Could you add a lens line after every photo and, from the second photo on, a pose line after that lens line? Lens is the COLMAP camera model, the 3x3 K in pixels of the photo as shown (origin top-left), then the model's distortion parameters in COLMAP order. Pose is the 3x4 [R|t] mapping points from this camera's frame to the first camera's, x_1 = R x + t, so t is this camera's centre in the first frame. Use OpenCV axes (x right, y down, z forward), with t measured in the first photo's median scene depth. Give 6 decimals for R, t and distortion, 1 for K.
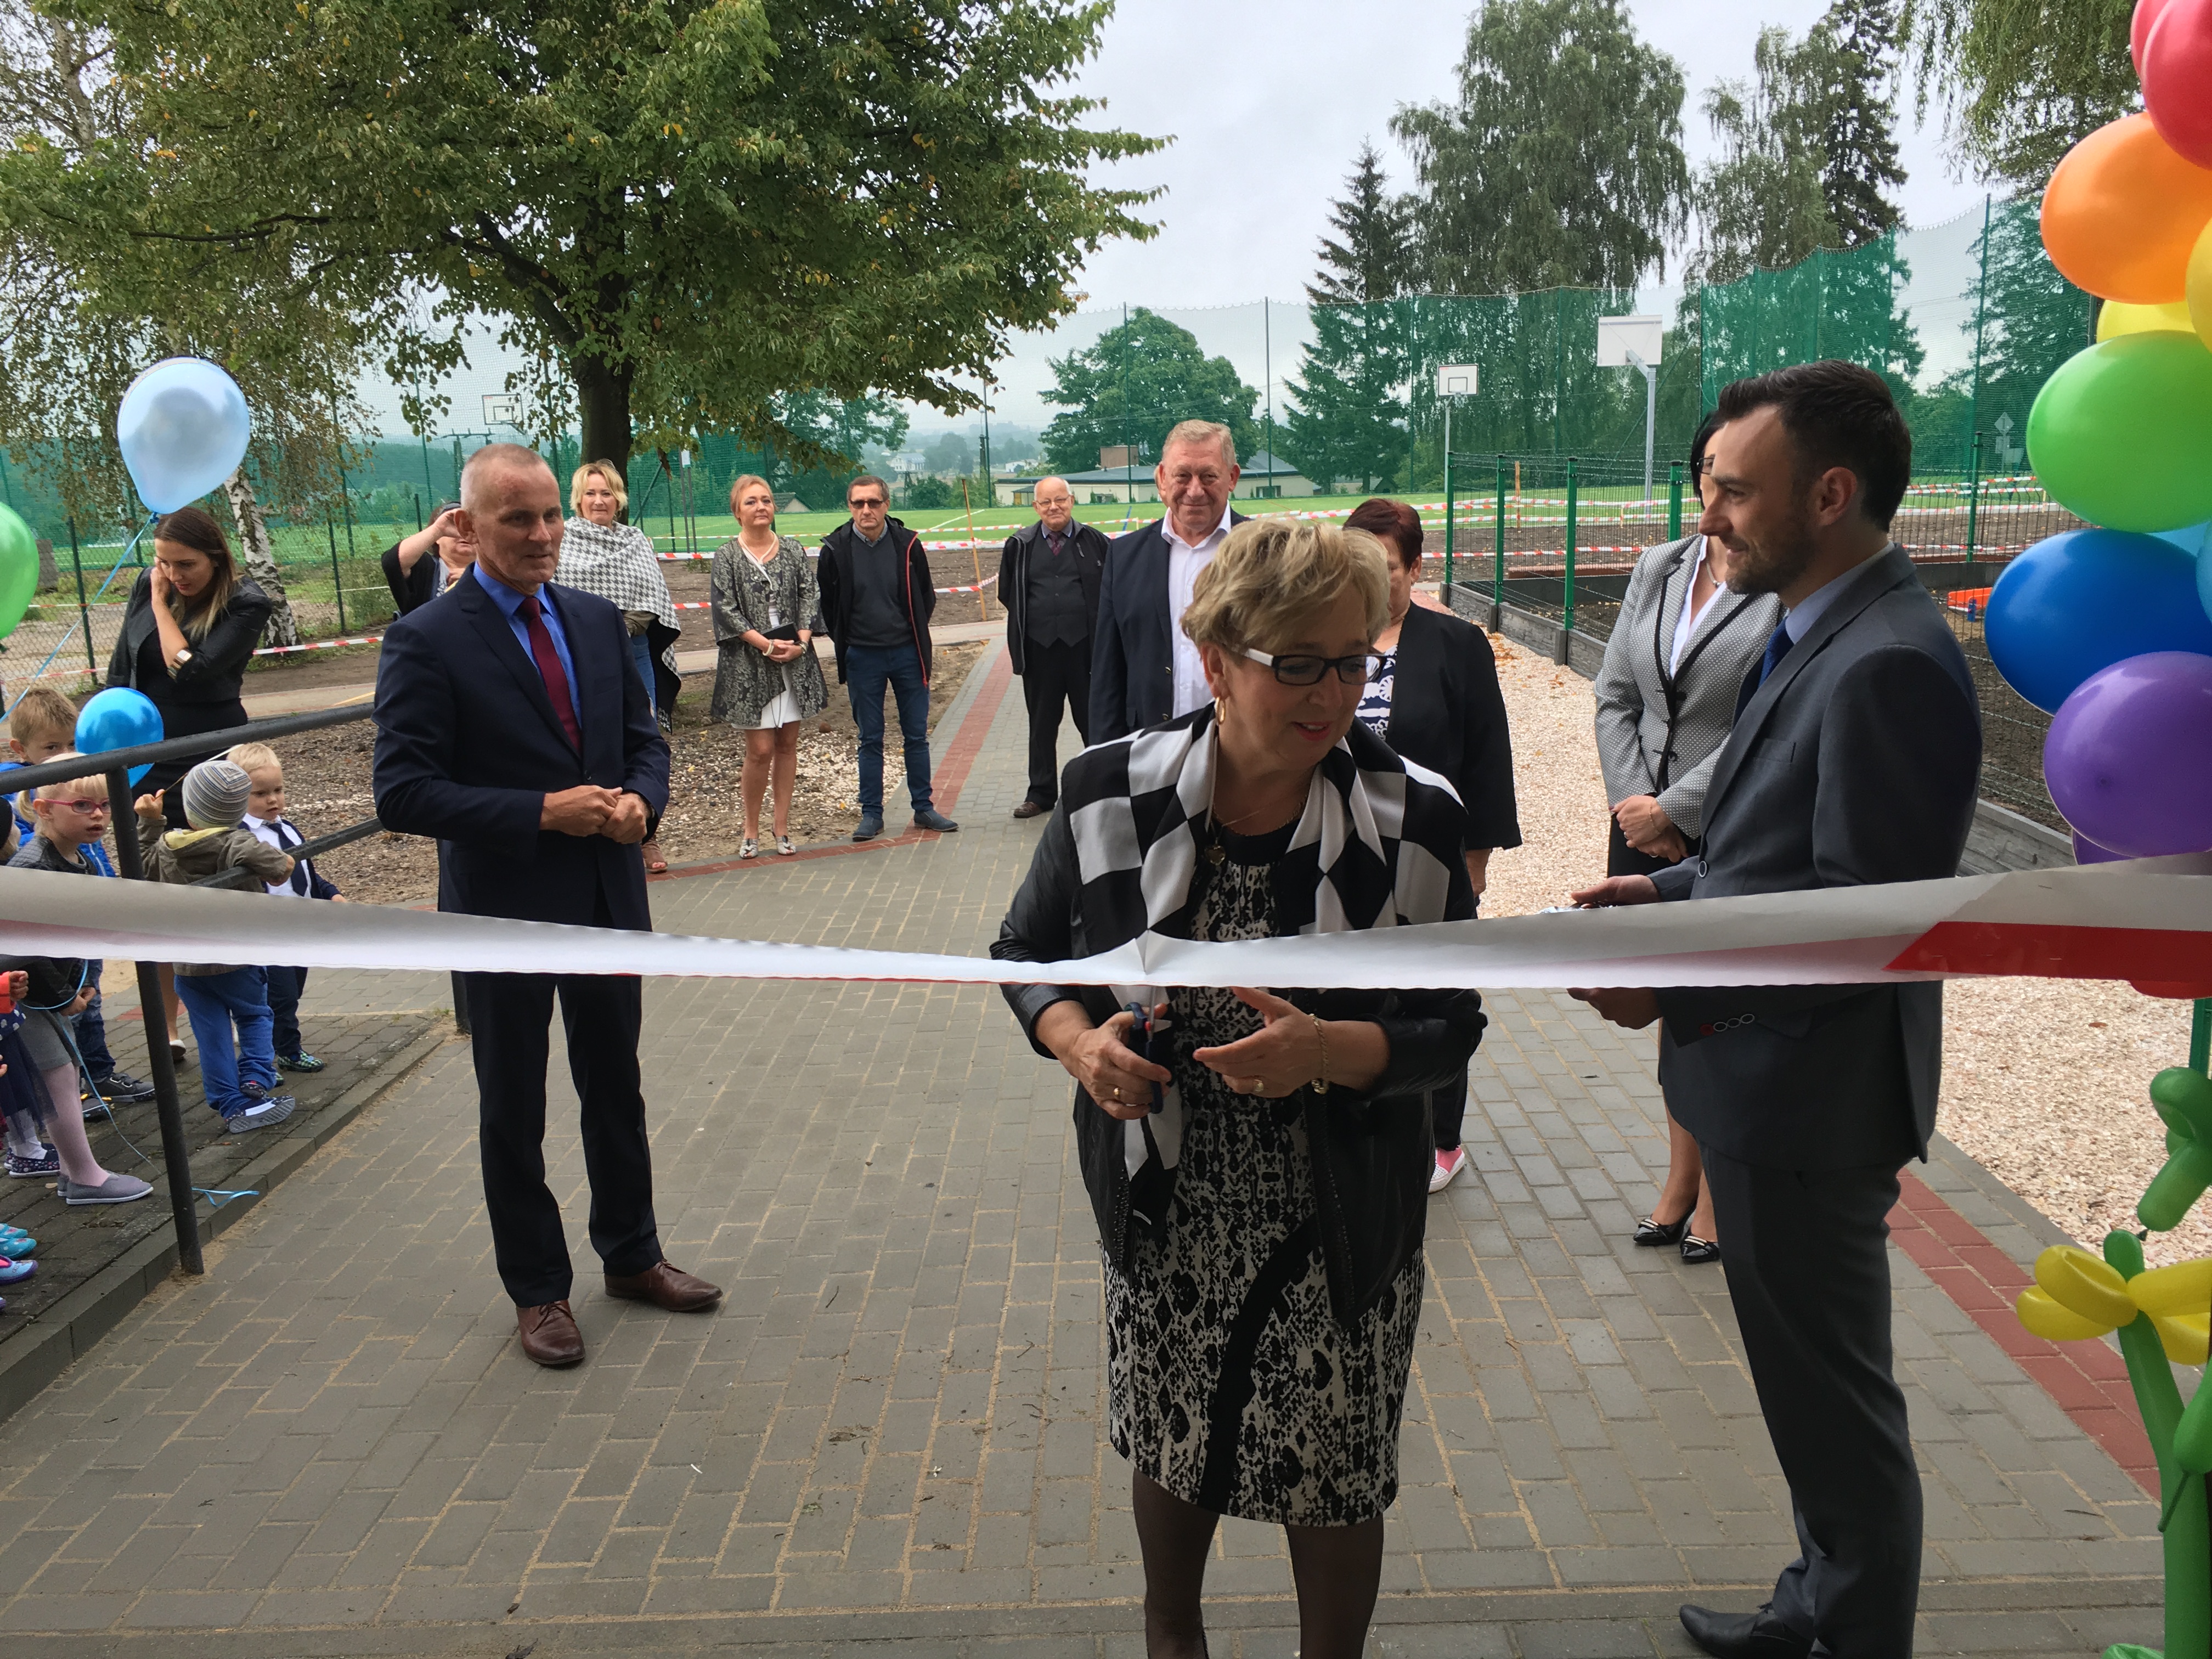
lens RADIAL K [[1873.3, 0, 1127.7], [0, 1873.3, 865.0], [0, 0, 1]] dist [0.062994, -0.099810]
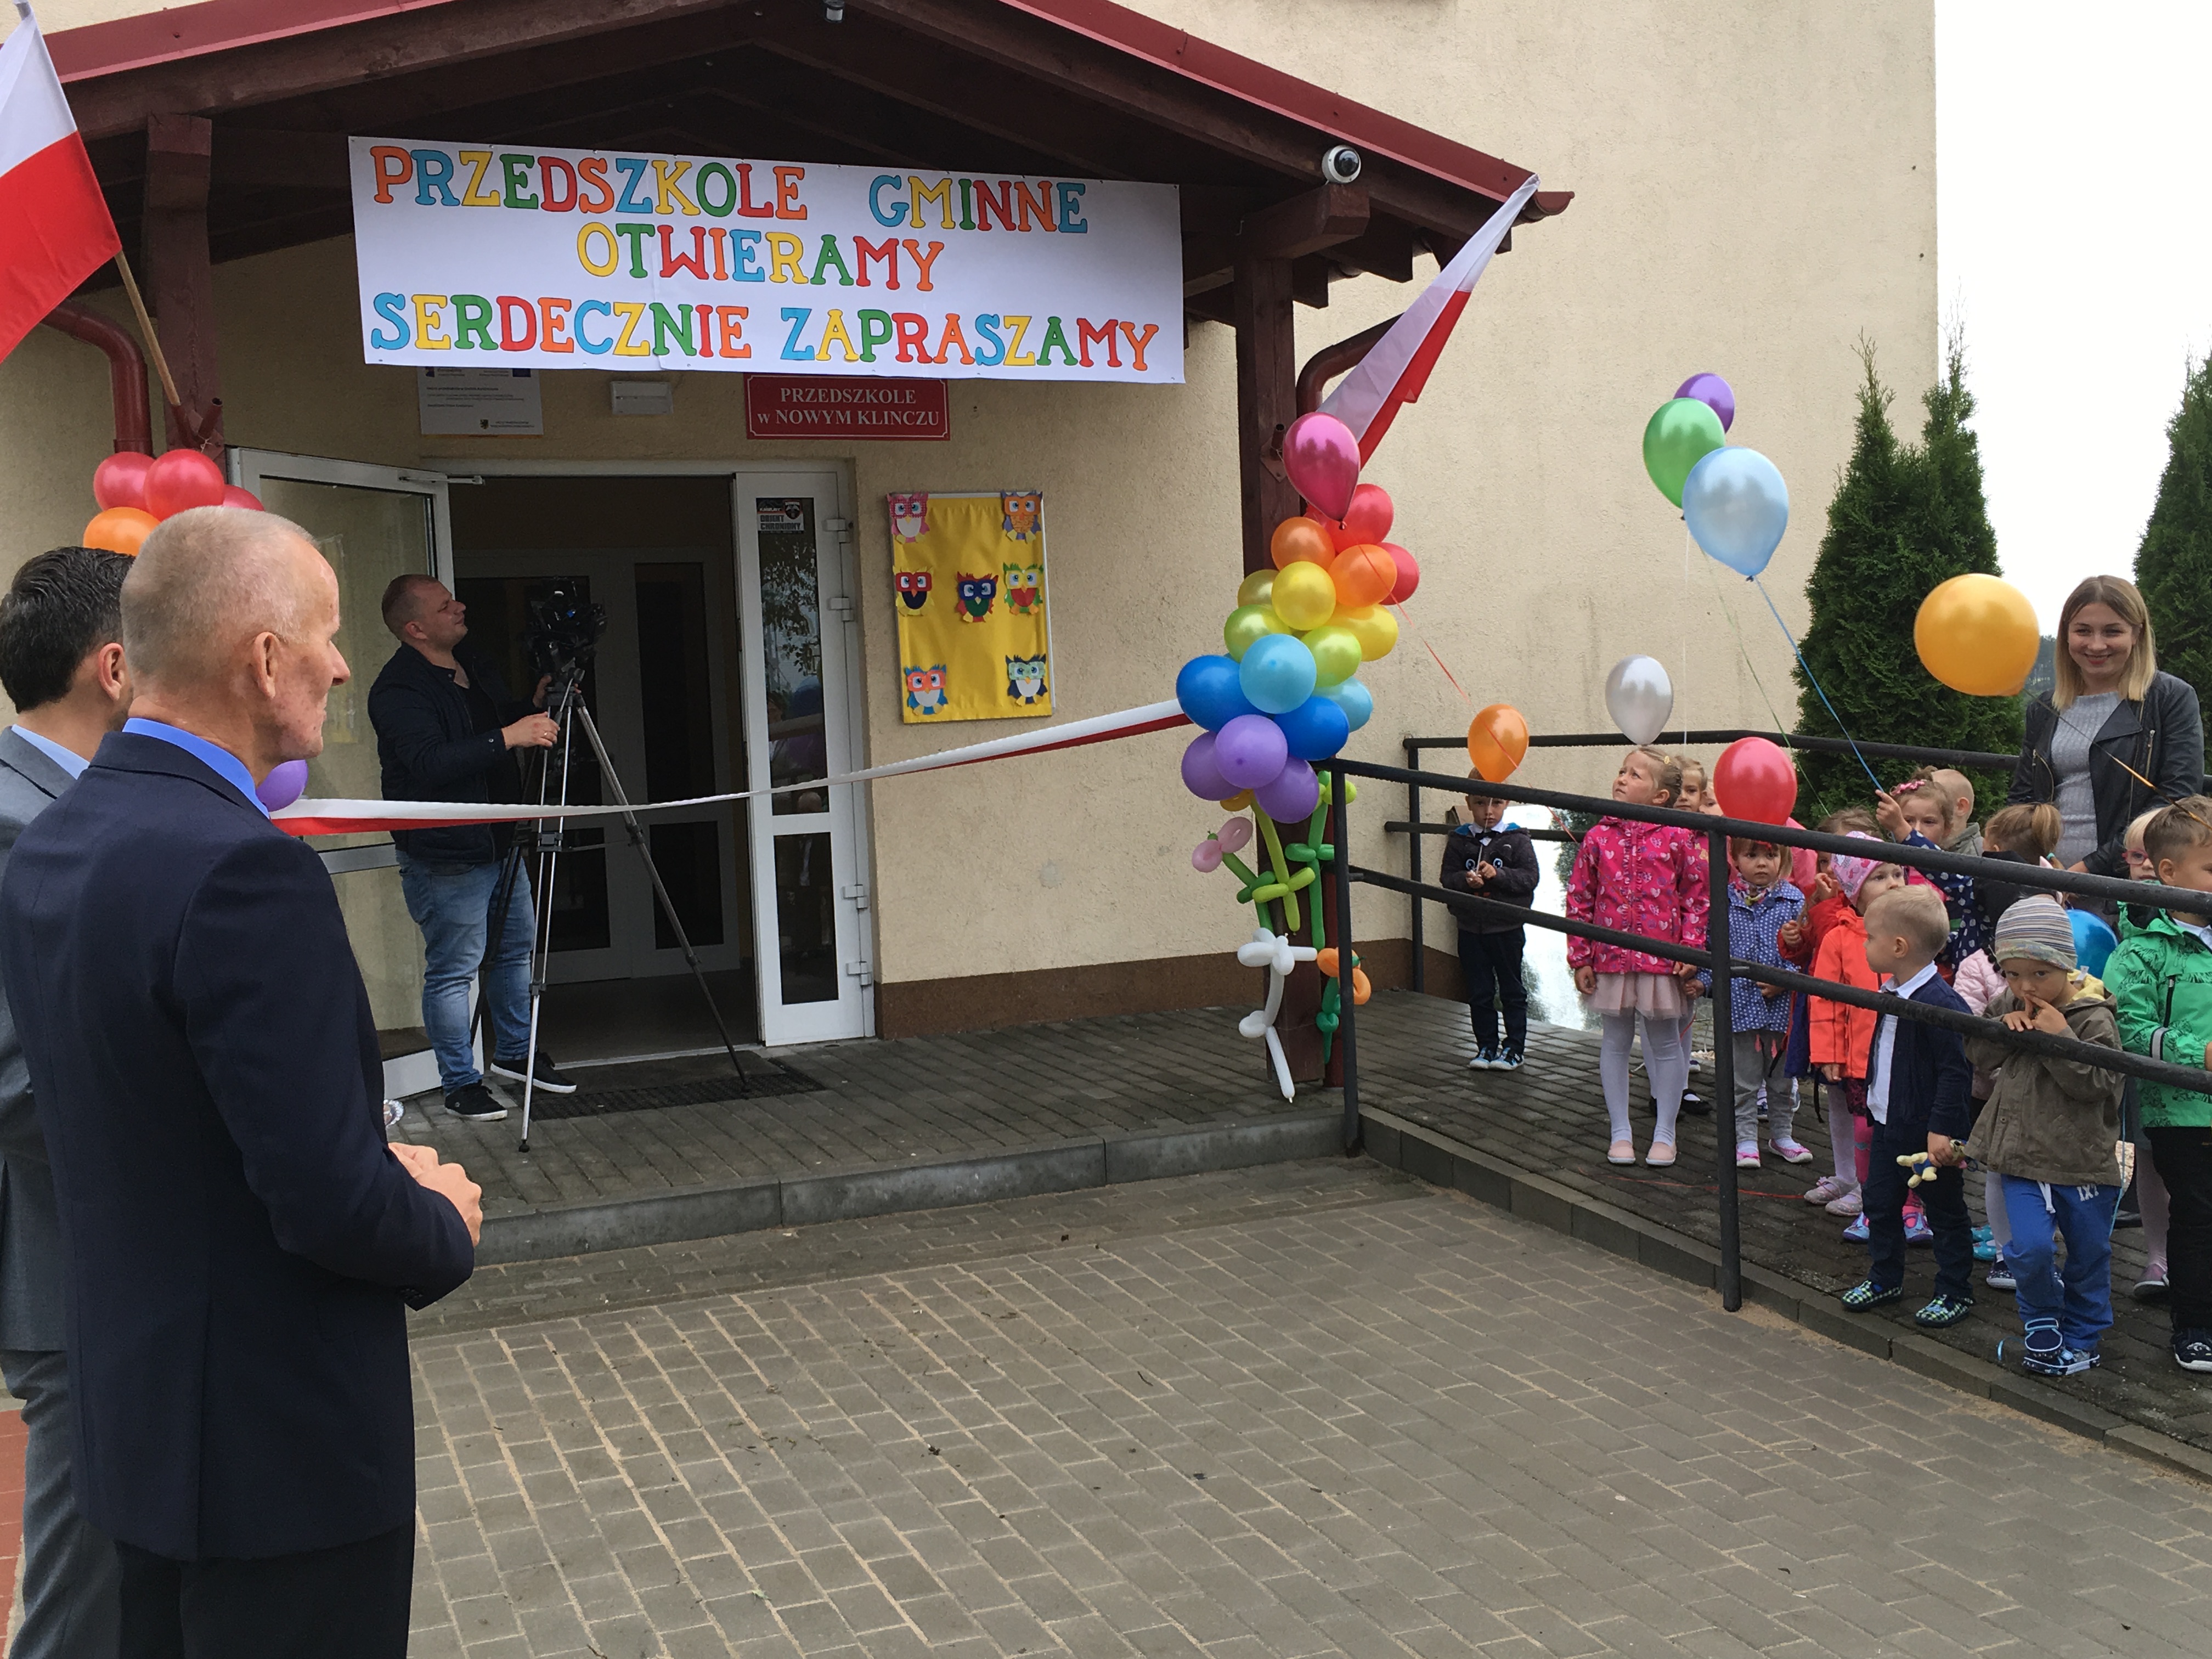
lens RADIAL K [[2284.1, 0, 1100.3], [0, 2284.1, 834.1], [0, 0, 1]] dist [0.044255, 0.000000]
pose [[-0.926126, 0.094251, -0.365250, 0.120248], [-0.011962, 0.960457, 0.278170, -0.165335], [0.377025, 0.261989, -0.888377, 0.801747]]
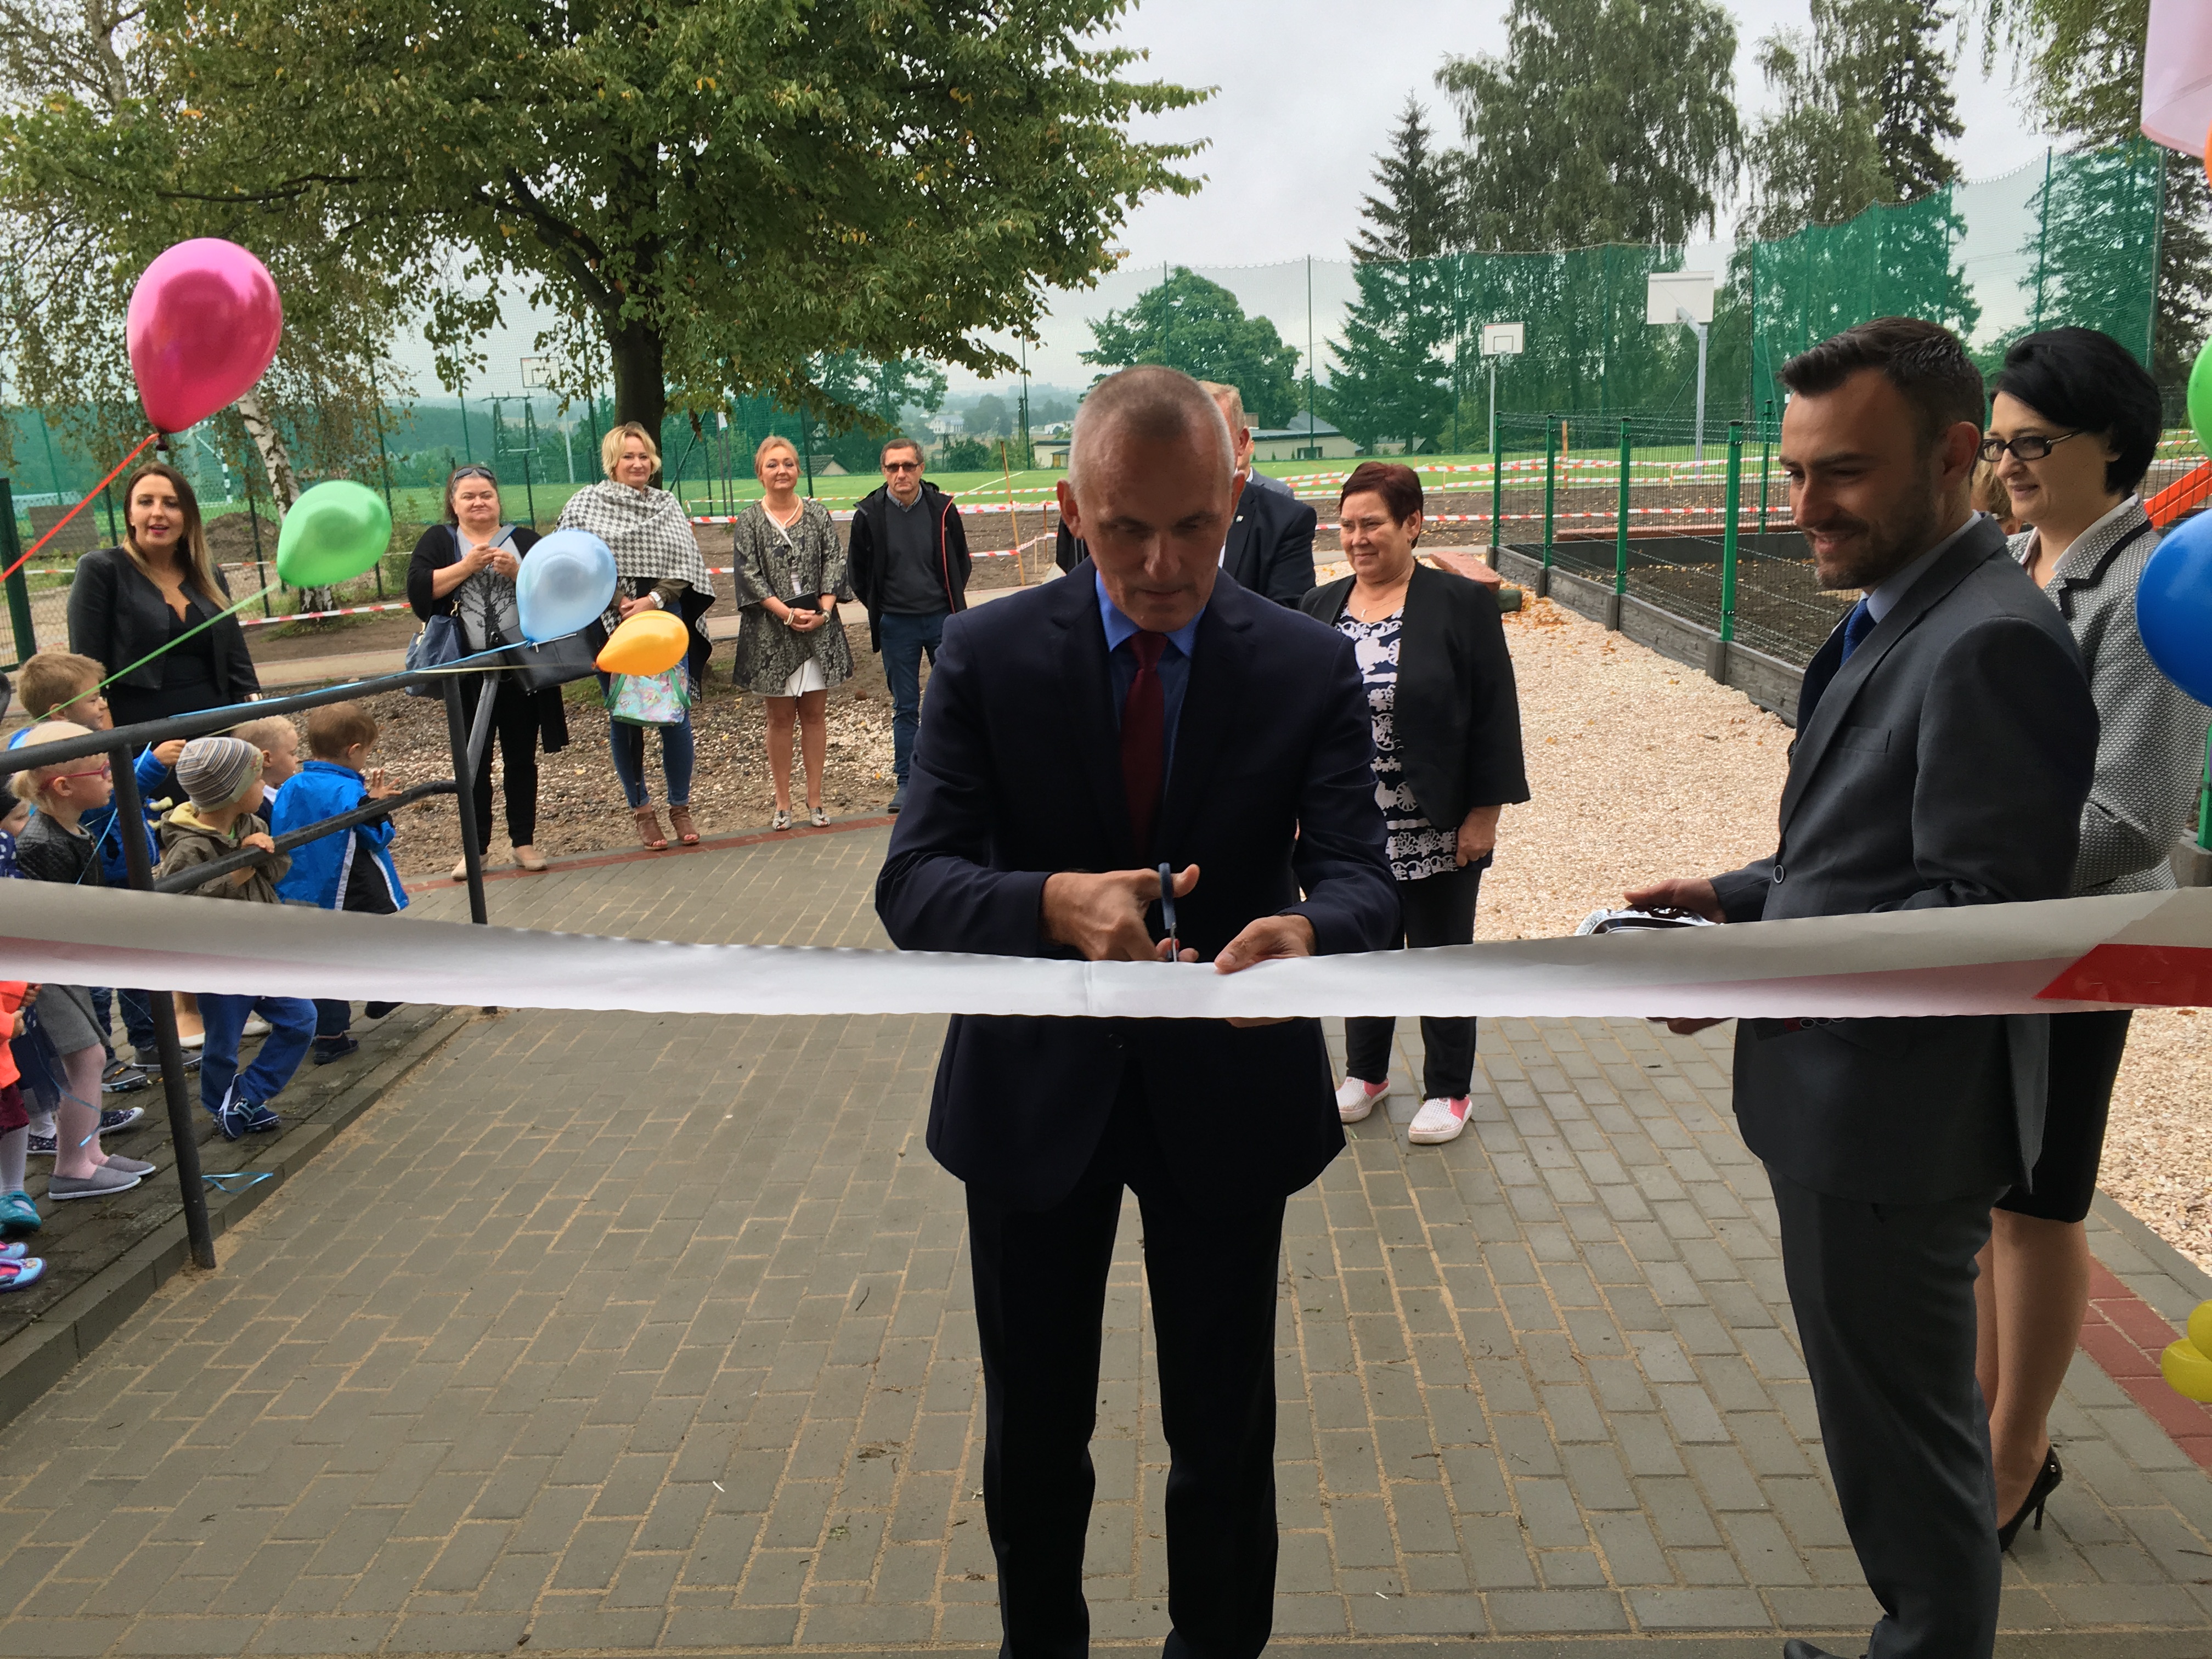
lens RADIAL K [[1873.3, 0, 1127.8], [0, 1873.3, 852.0], [0, 0, 1]] dist [0.062994, -0.099810]
pose [[0.999791, 0.002082, -0.020315, -0.001137], [-0.001817, 0.999913, 0.013030, -0.004162], [0.020340, -0.012990, 0.999709, 0.018469]]
